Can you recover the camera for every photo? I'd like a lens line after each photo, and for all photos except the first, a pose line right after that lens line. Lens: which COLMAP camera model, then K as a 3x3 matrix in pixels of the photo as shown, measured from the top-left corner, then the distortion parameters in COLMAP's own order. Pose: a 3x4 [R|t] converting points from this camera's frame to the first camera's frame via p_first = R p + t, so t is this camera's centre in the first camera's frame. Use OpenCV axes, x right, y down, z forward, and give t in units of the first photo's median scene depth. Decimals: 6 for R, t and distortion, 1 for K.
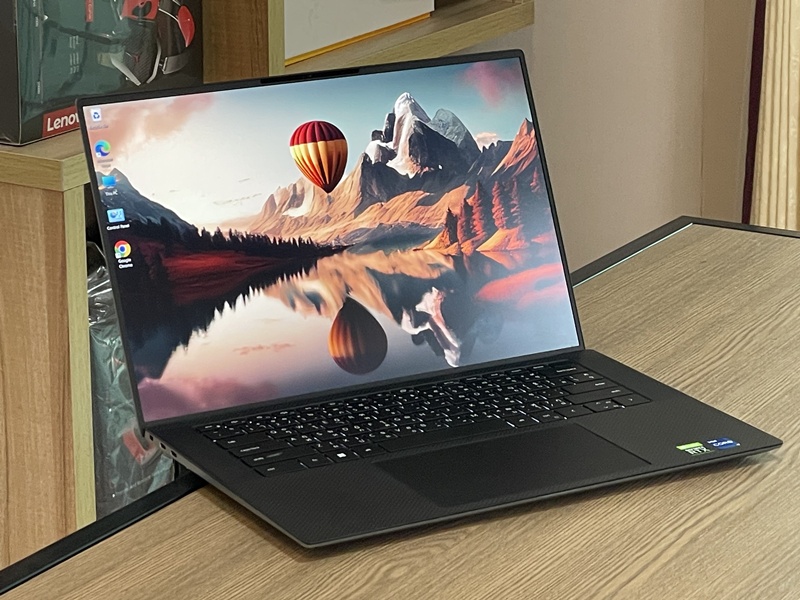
lens RADIAL K [[2634.5, 0, 402.9], [0, 2634.5, 298.6], [0, 0, 1]] dist [-0.082408, 0.000000]
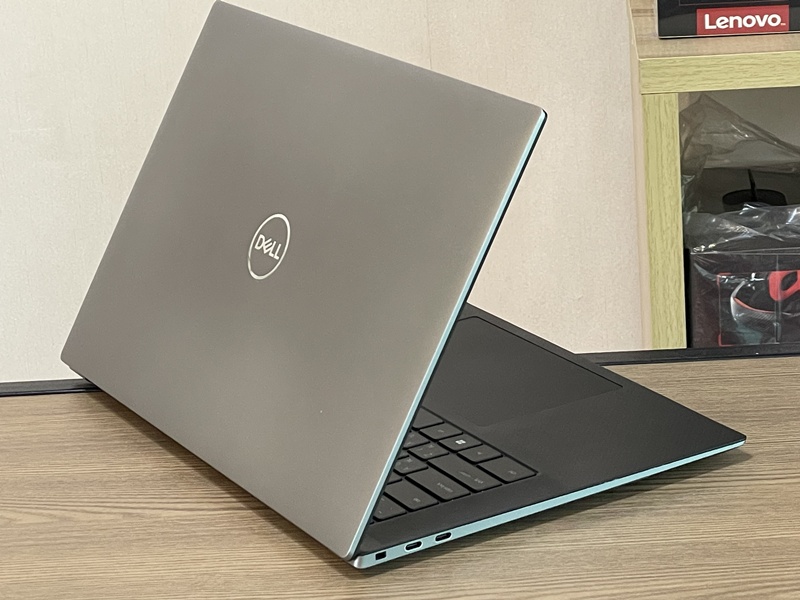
lens RADIAL K [[2375.5, 0, 401.4], [0, 2375.5, 299.5], [0, 0, 1]] dist [-0.109046, 0.000000]
pose [[0.472118, 0.256525, -0.843386, 0.608487], [-0.190787, 0.963782, 0.186344, -0.124520], [0.860642, 0.072930, 0.503961, 0.613990]]
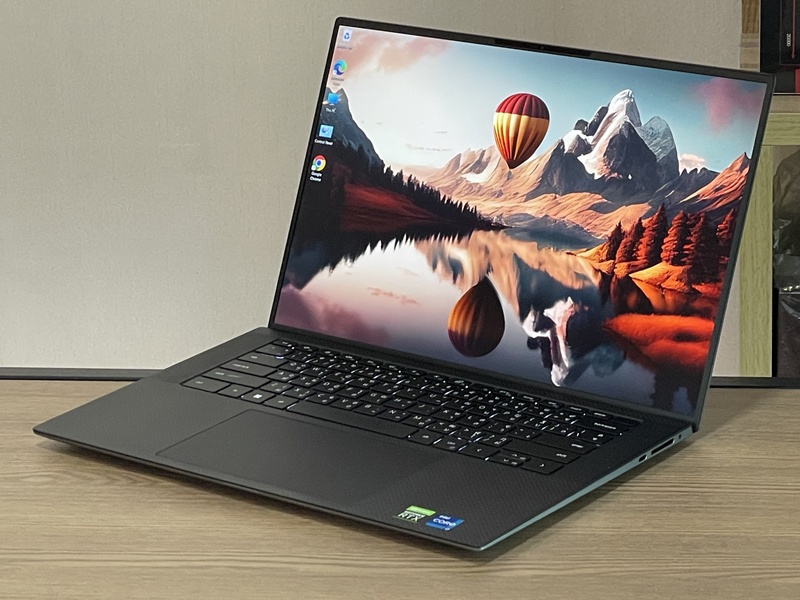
lens RADIAL K [[2634.5, 0, 400.7], [0, 2634.5, 299.3], [0, 0, 1]] dist [-0.082408, 0.000000]
pose [[0.400223, 0.276588, -0.873682, 0.794347], [-0.233020, 0.952746, 0.194874, -0.169699], [0.886297, 0.125592, 0.445762, 0.533933]]
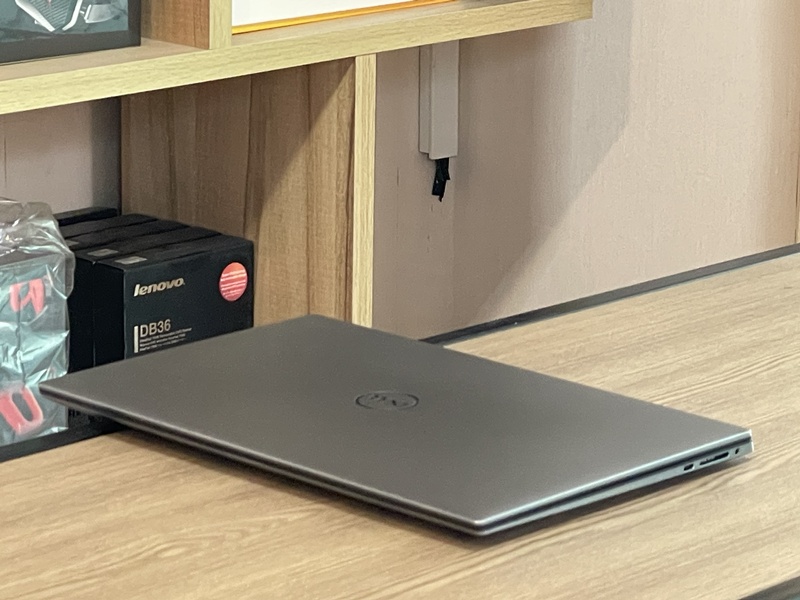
lens RADIAL K [[2936.2, 0, 397.7], [0, 2936.2, 300.1], [0, 0, 1]] dist [0.023142, 0.000000]
pose [[0.977555, 0.073395, -0.197482, 0.289742], [-0.082283, 0.995916, -0.037170, 0.053534], [0.193947, 0.052585, 0.979602, 0.004338]]
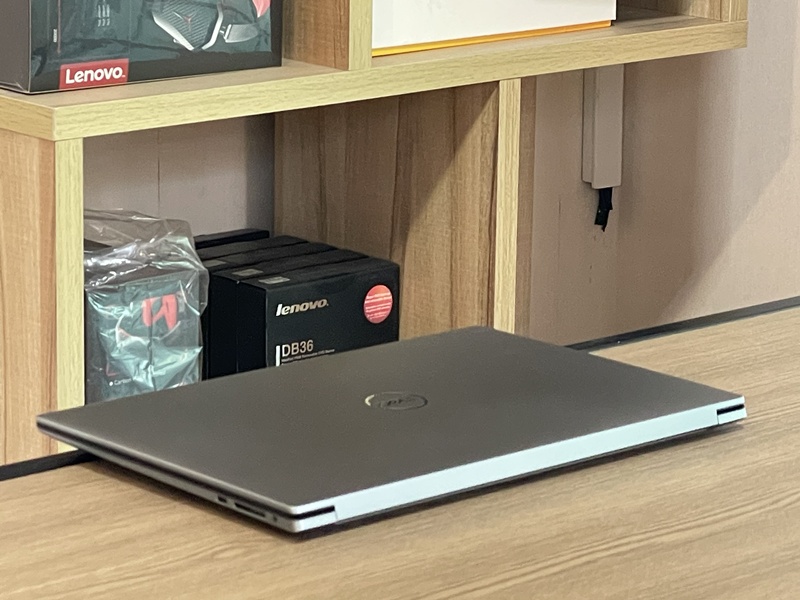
lens RADIAL K [[2936.2, 0, 402.0], [0, 2936.2, 302.4], [0, 0, 1]] dist [0.023142, 0.000000]
pose [[0.956420, 0.088176, -0.278364, 0.340645], [-0.104458, 0.993547, -0.044181, 0.059618], [0.272672, 0.071333, 0.959459, 0.014847]]
